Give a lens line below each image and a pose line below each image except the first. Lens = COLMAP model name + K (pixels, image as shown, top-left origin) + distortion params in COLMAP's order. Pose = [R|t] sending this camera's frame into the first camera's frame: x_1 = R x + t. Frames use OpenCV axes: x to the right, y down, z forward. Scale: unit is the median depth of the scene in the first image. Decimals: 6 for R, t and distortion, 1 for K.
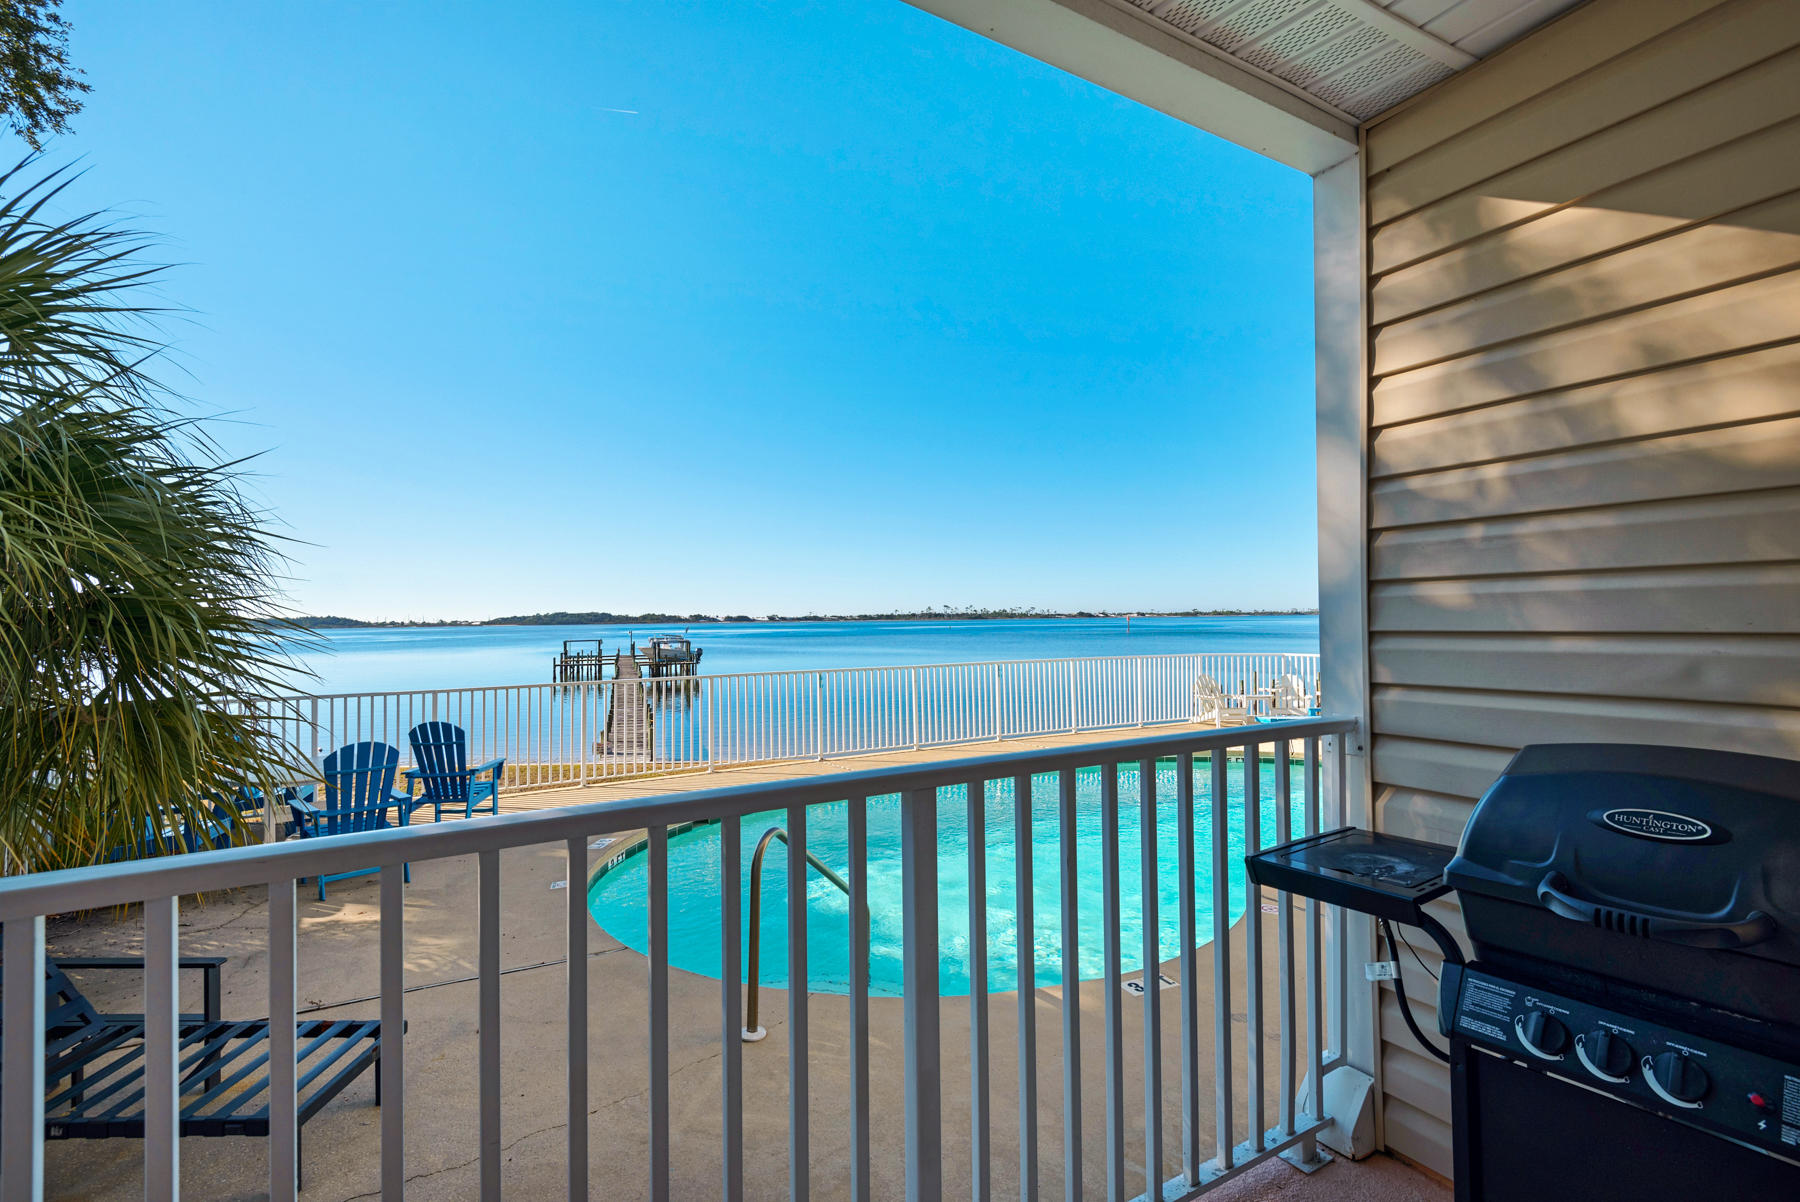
lens RADIAL K [[809.9, 0, 894.8], [0, 809.9, 606.4], [0, 0, 1]] dist [0.043540, -0.025775]
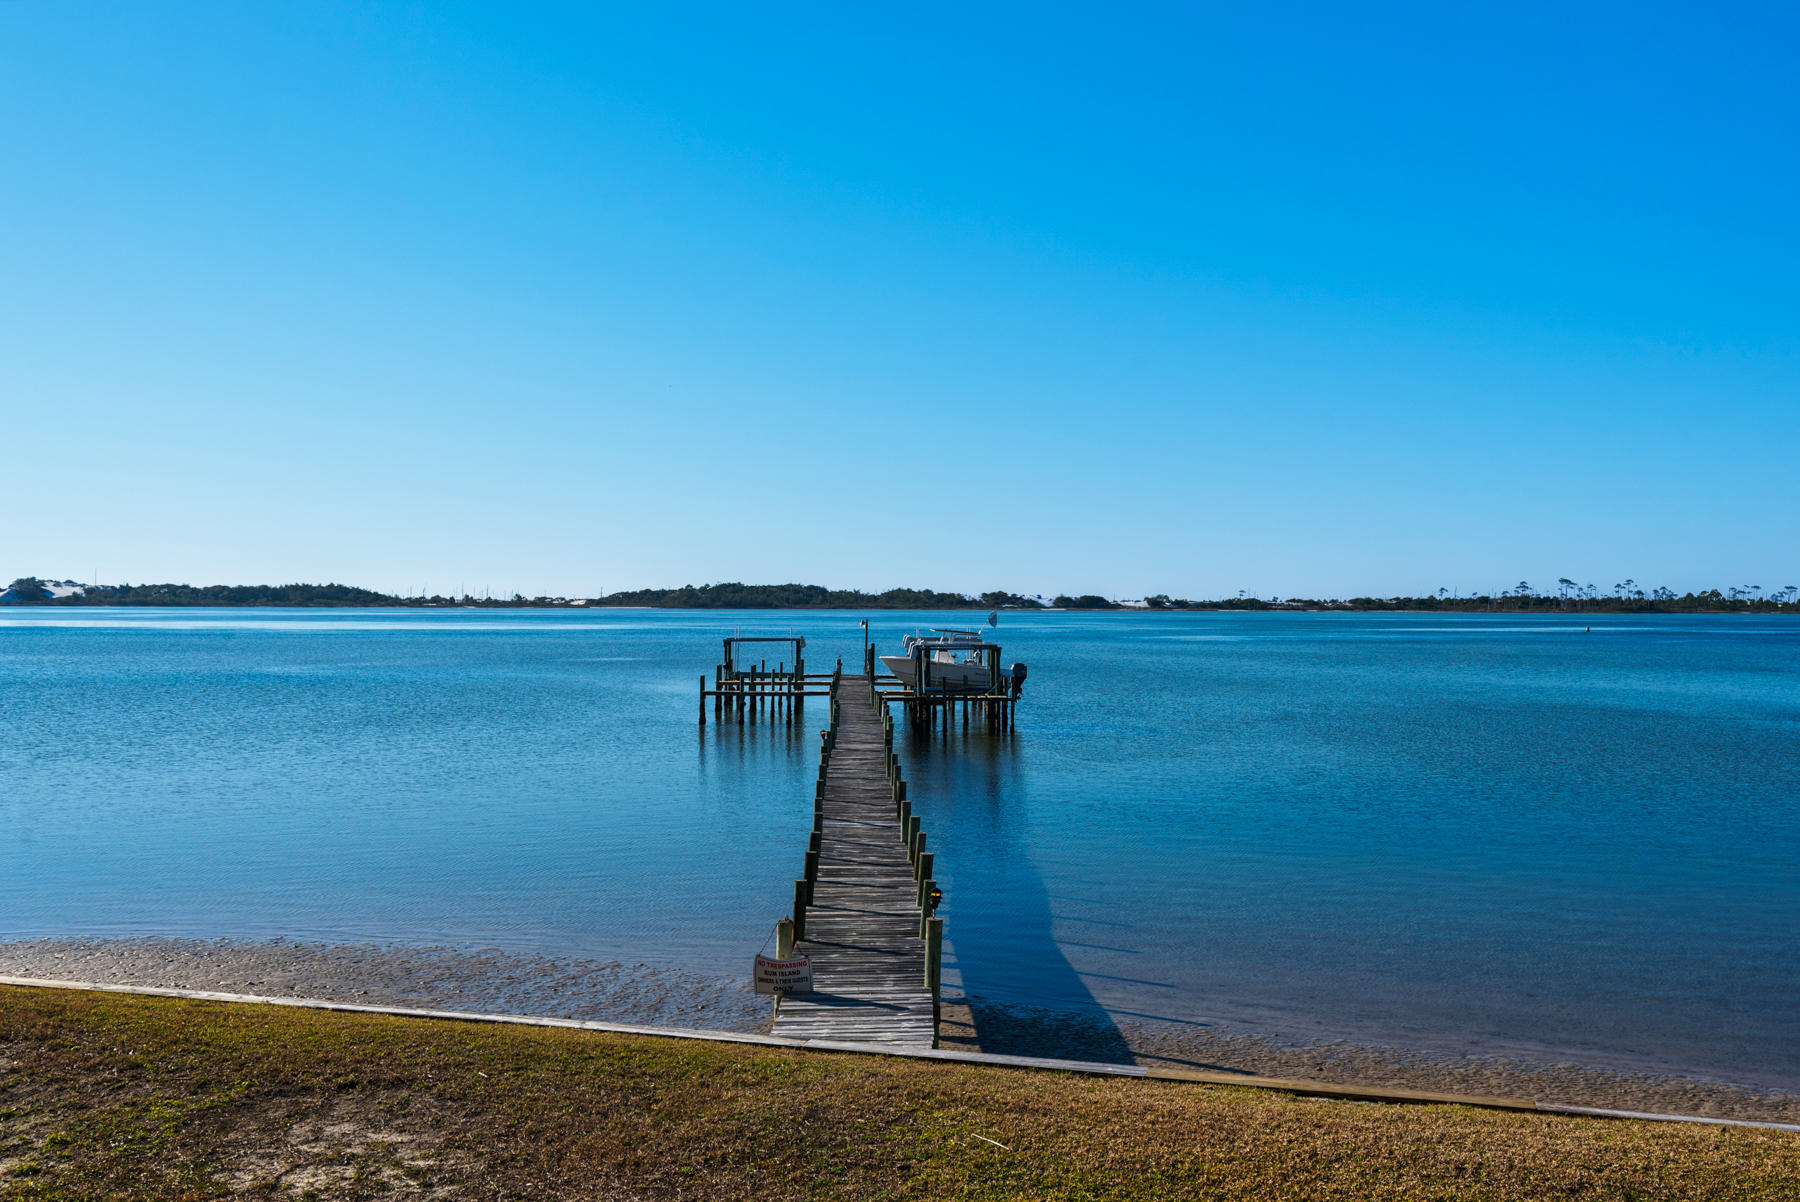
lens RADIAL K [[1748.9, 0, 897.4], [0, 1748.9, 651.3], [0, 0, 1]] dist [0.019842, -0.011282]
pose [[0.956686, 0.024813, -0.290061, -0.447547], [-0.012625, 0.998960, 0.043816, 0.073976], [0.290847, -0.038256, 0.956004, 1.341268]]
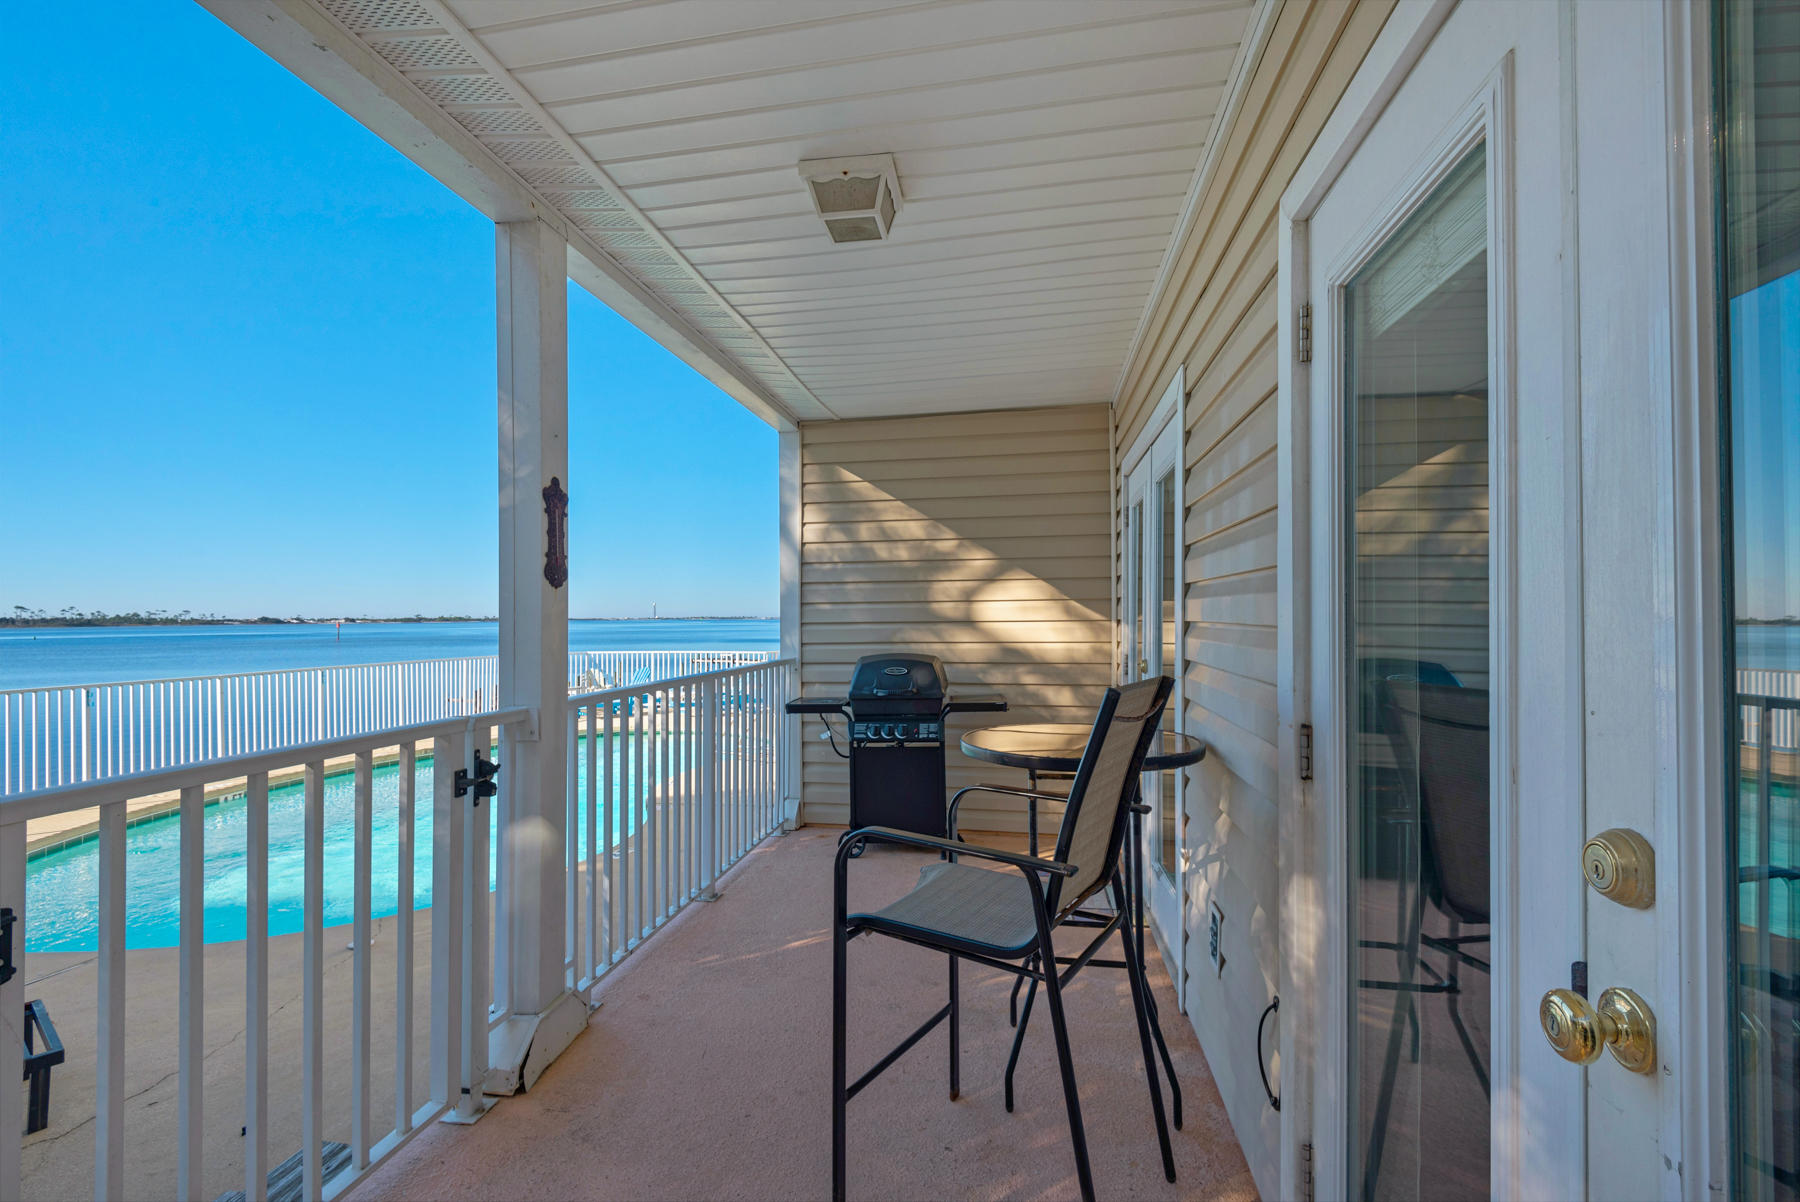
lens RADIAL K [[809.9, 0, 894.8], [0, 809.9, 606.4], [0, 0, 1]] dist [0.043540, -0.025775]
pose [[0.635922, 0.016535, 0.771577, -0.308046], [-0.010553, 0.999863, -0.012729, 0.002315], [-0.771682, -0.000048, 0.636009, -0.214449]]
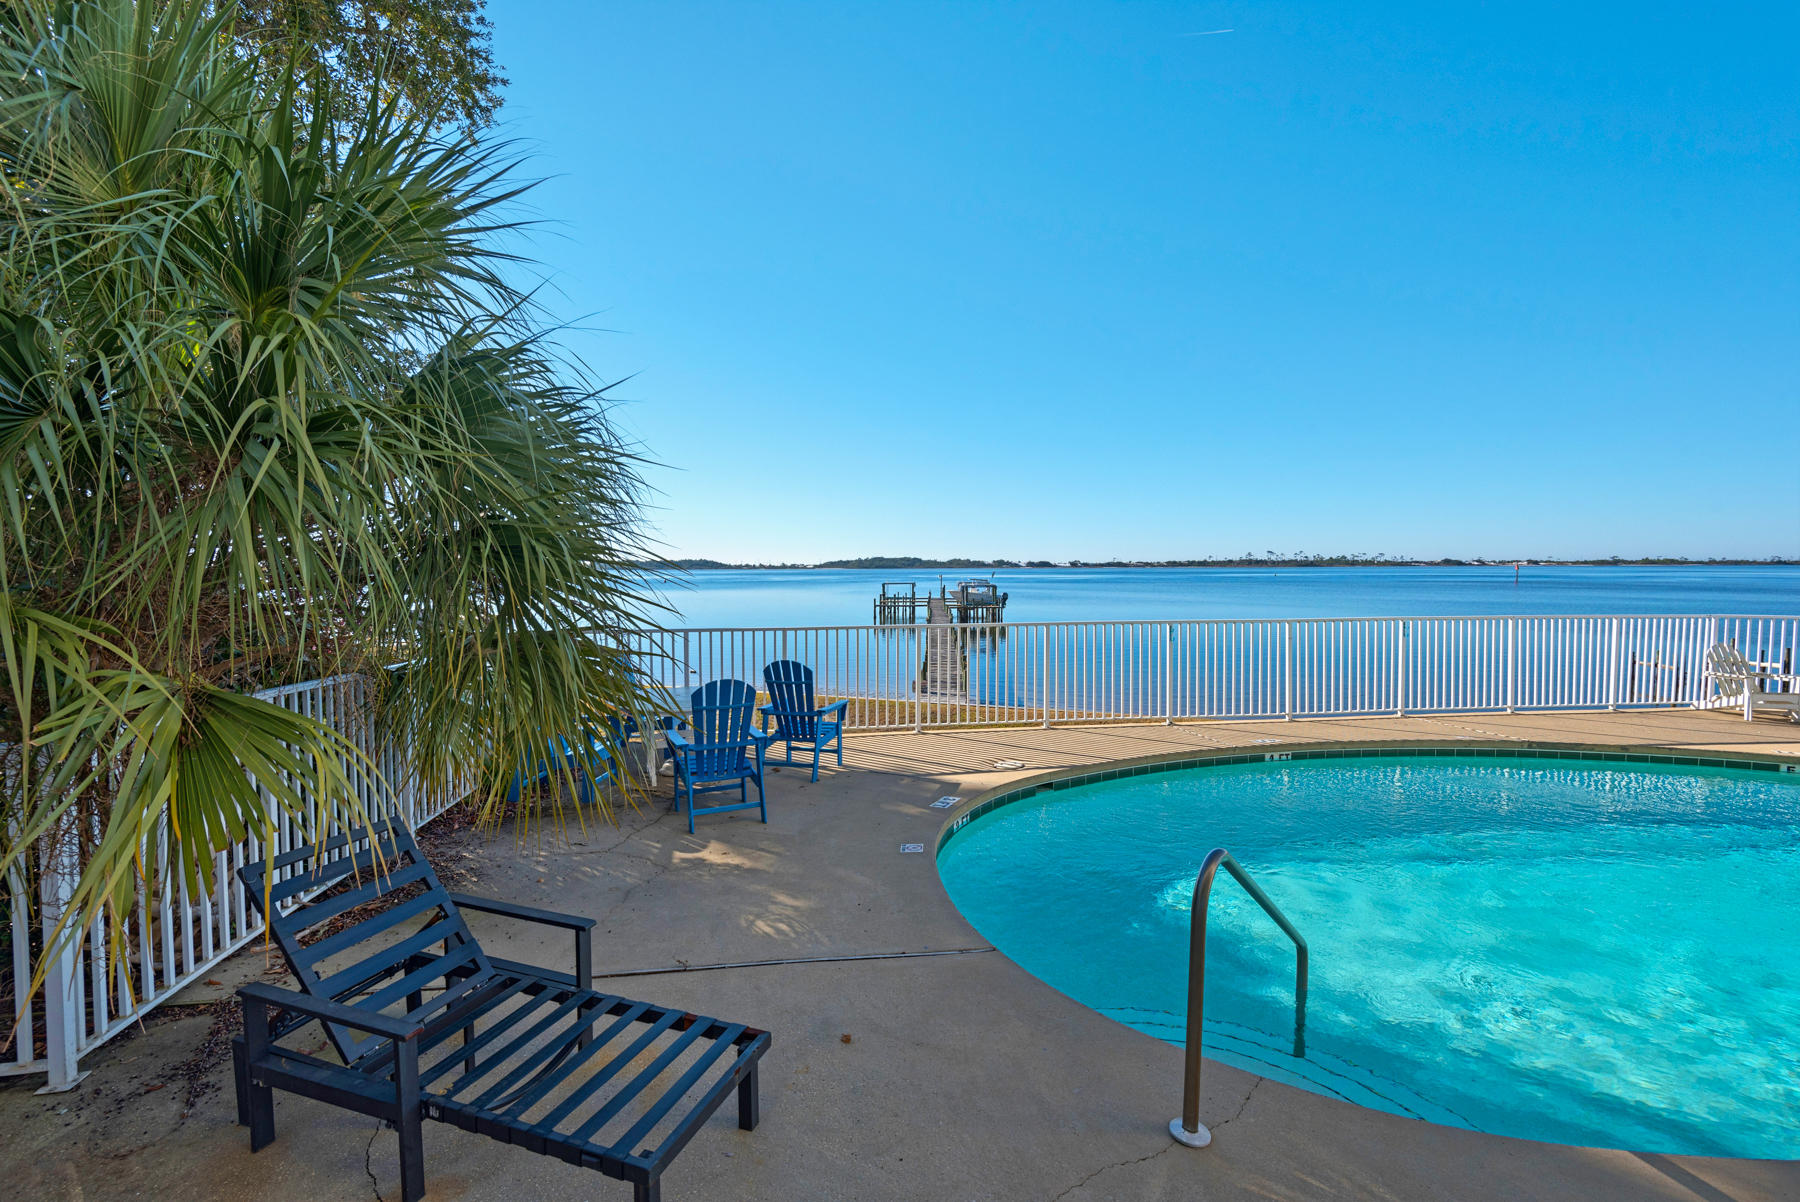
lens RADIAL K [[805.9, 0, 892.7], [0, 805.9, 591.4], [0, 0, 1]] dist [0.028638, -0.019081]
pose [[0.931990, 0.020123, -0.361926, -0.080664], [-0.002450, 0.998785, 0.049224, 0.007988], [0.362477, -0.044990, 0.930906, 0.128181]]
